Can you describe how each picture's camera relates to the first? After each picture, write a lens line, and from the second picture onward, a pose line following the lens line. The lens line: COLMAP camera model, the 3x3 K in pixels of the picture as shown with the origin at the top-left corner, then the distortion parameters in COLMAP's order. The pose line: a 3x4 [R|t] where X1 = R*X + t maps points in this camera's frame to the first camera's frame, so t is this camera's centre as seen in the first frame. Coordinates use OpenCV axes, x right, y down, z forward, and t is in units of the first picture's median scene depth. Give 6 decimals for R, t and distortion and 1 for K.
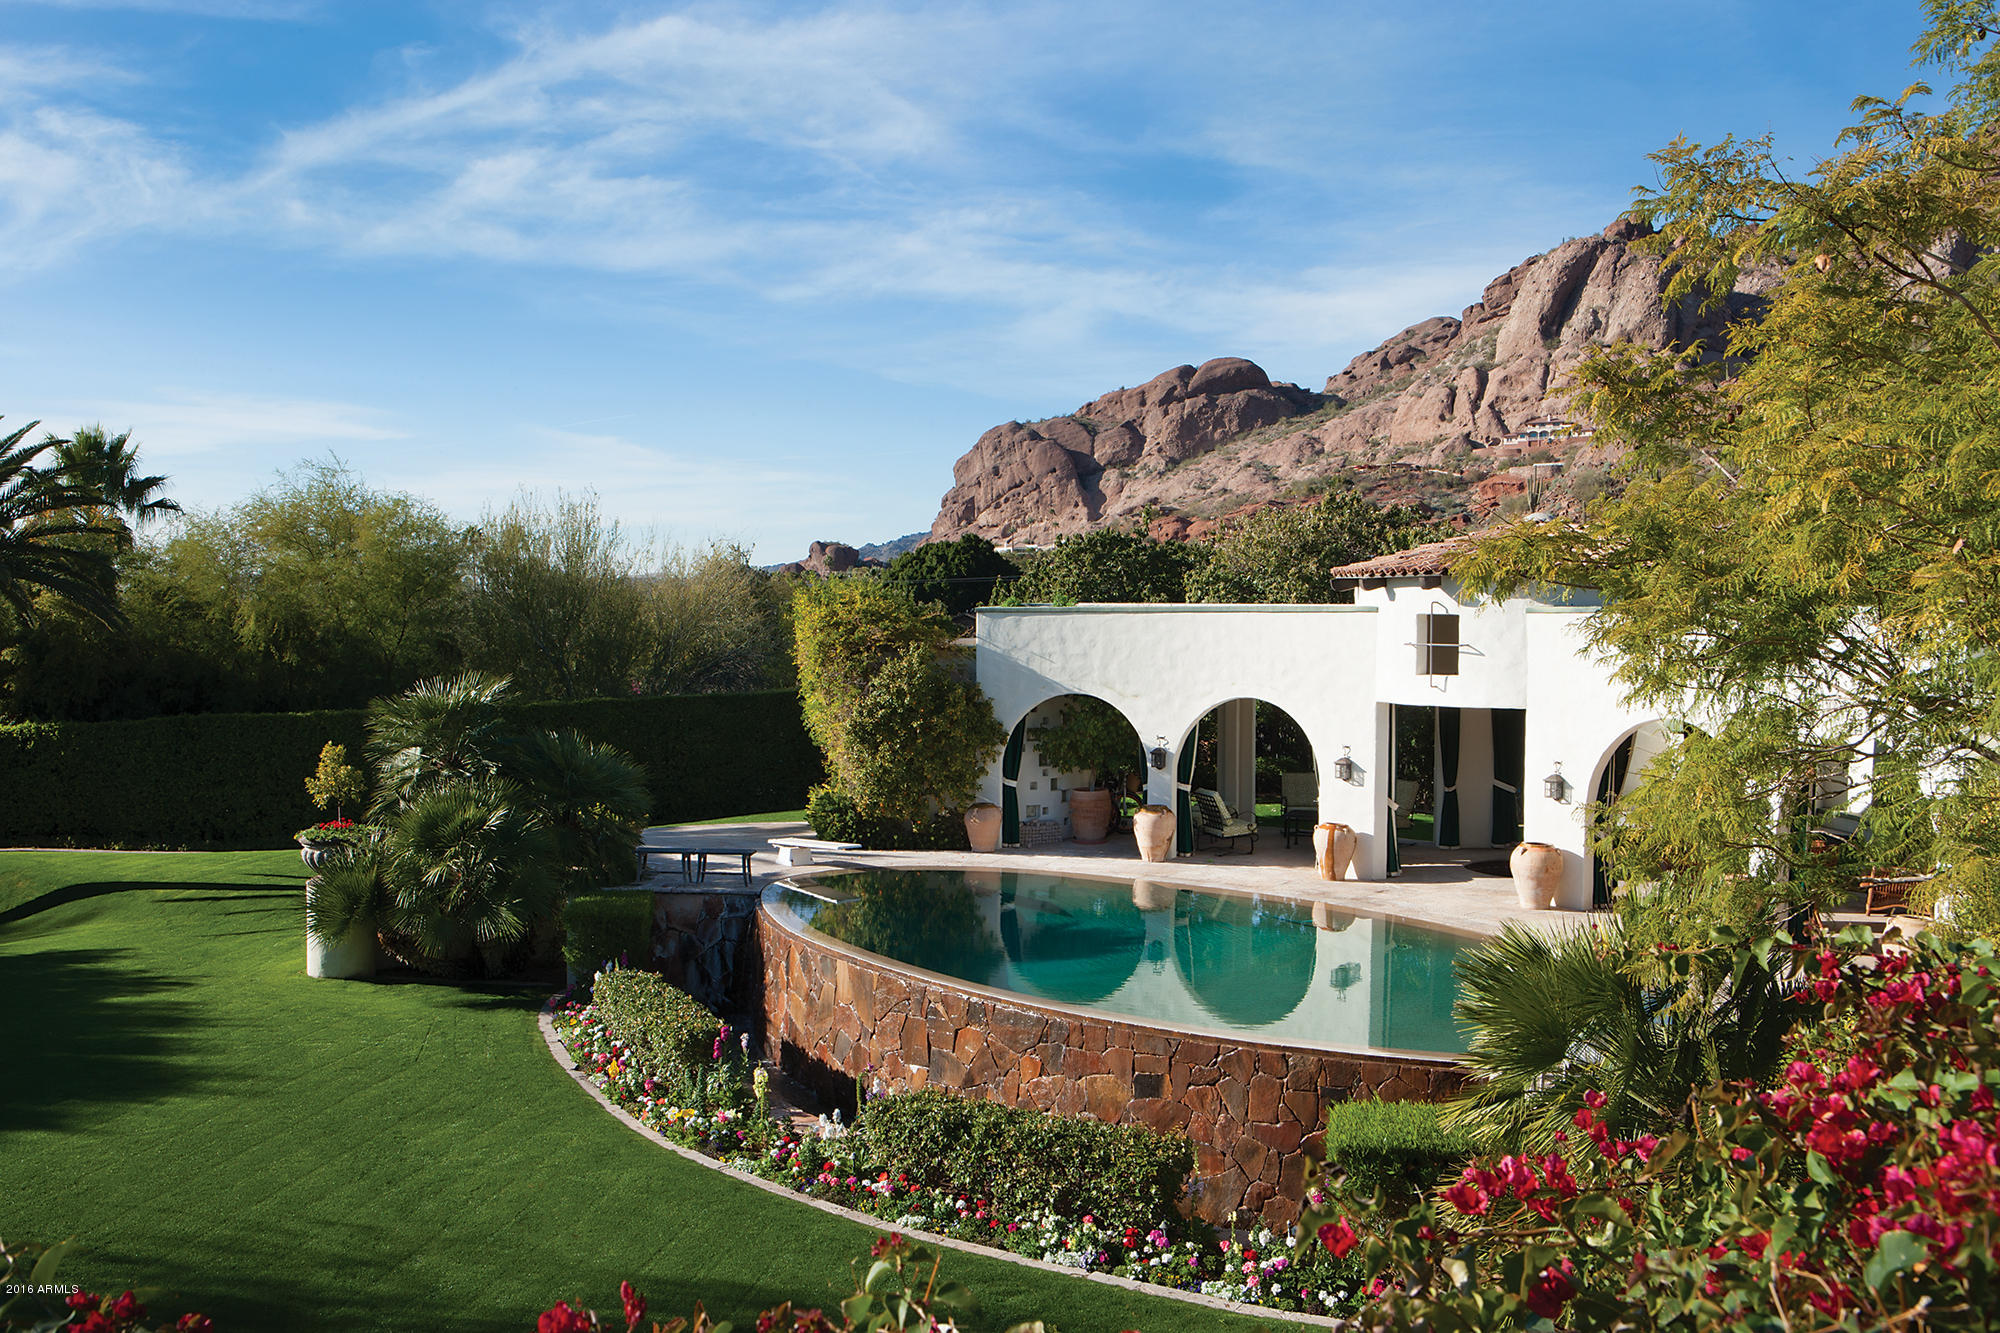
lens RADIAL K [[1789.5, 0, 1005.6], [0, 1789.5, 754.4], [0, 0, 1]] dist [-0.122049, 0.146124]
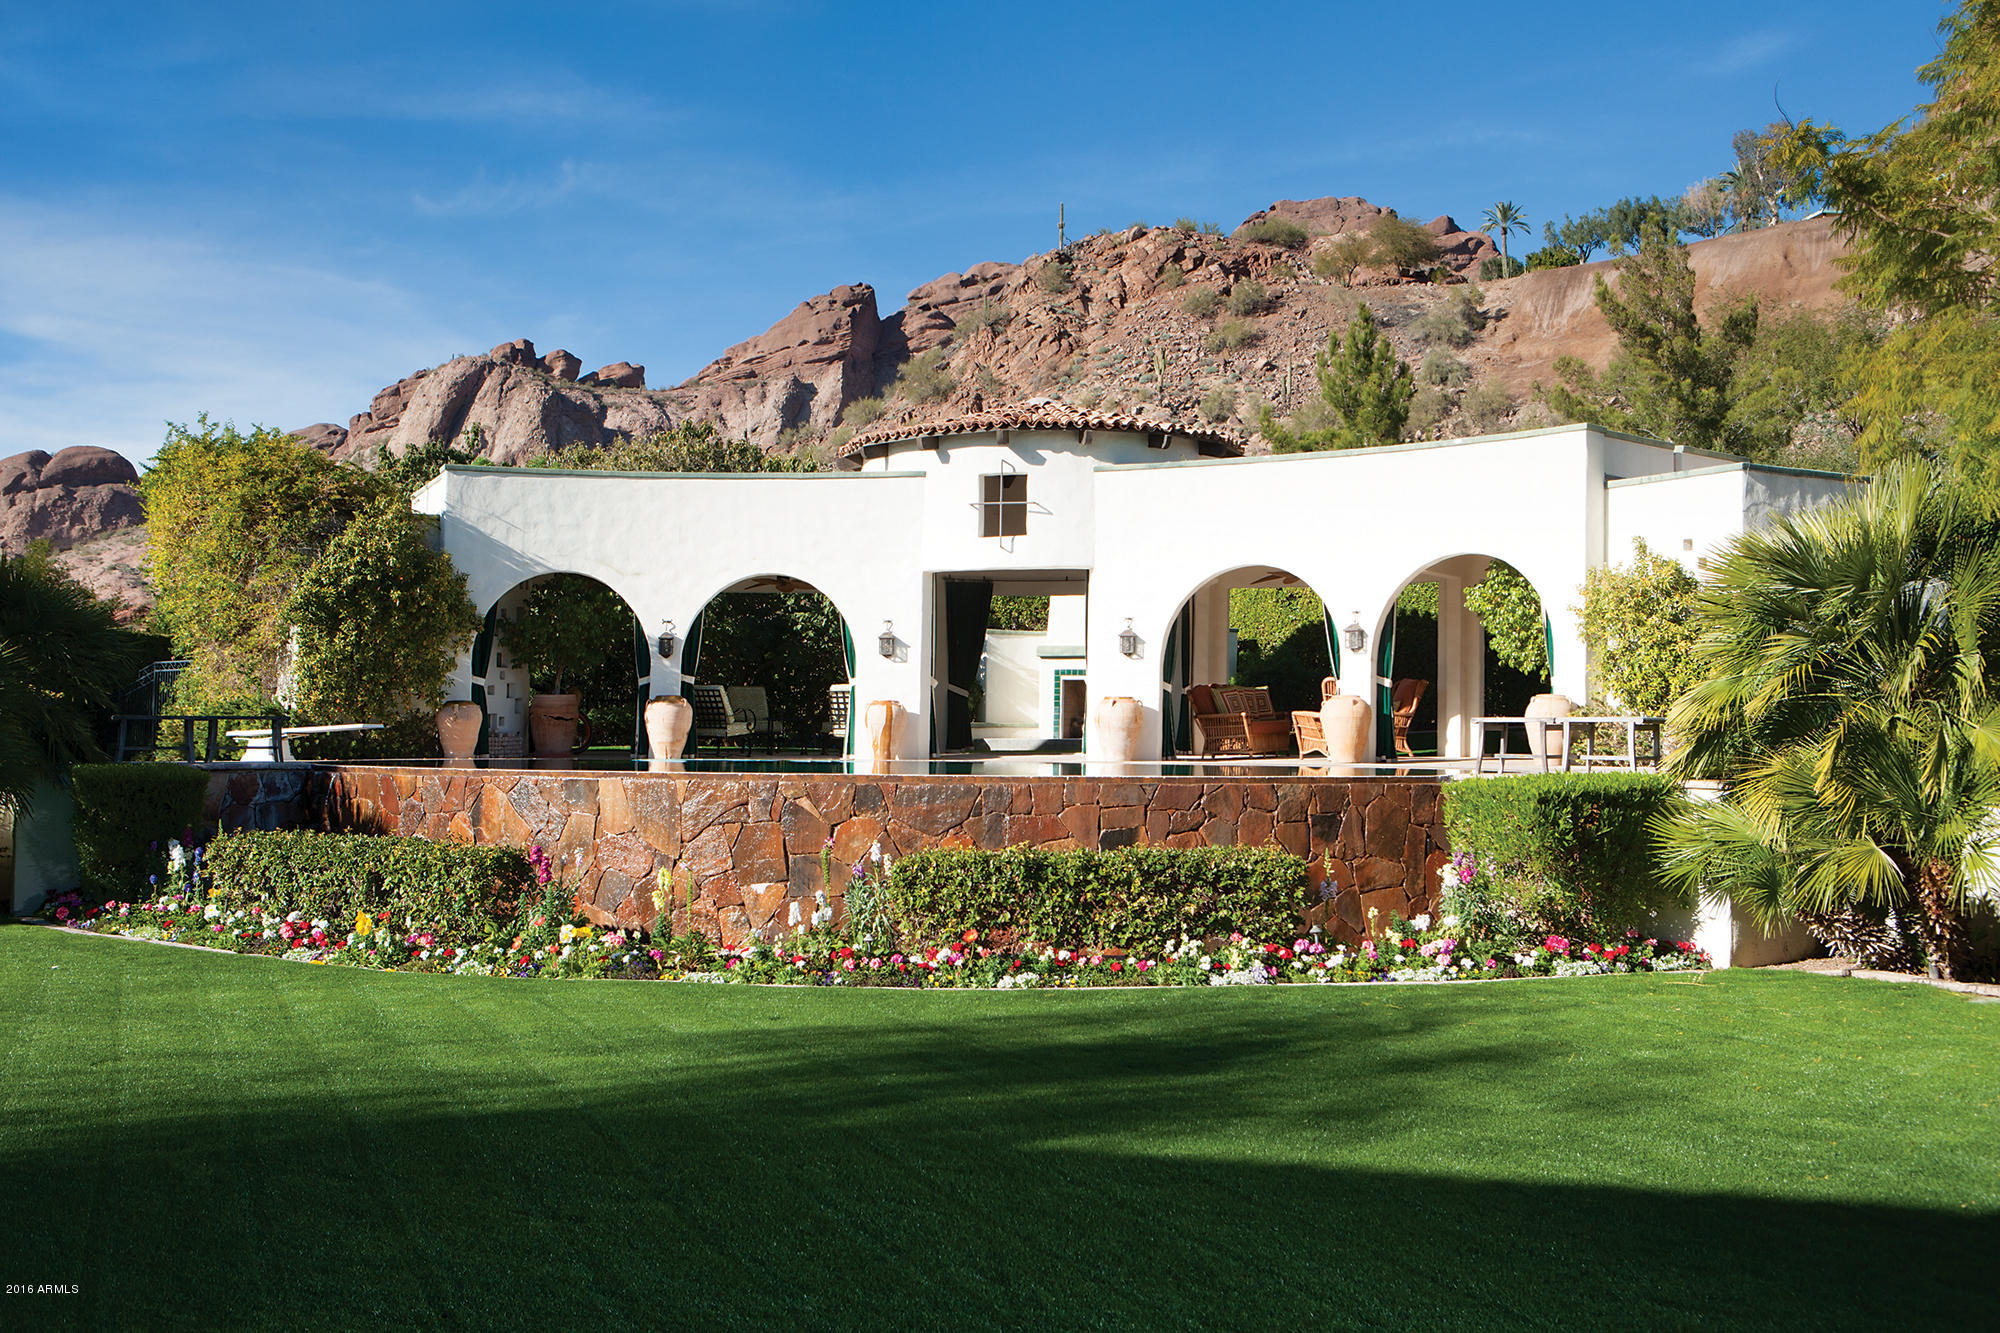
lens RADIAL K [[1789.5, 0, 1005.6], [0, 1789.5, 754.4], [0, 0, 1]] dist [-0.122049, 0.146124]
pose [[0.787851, -0.010723, 0.615773, -0.319237], [0.065991, 0.995562, -0.067097, 0.124345], [-0.612321, 0.093498, 0.785062, 0.211555]]
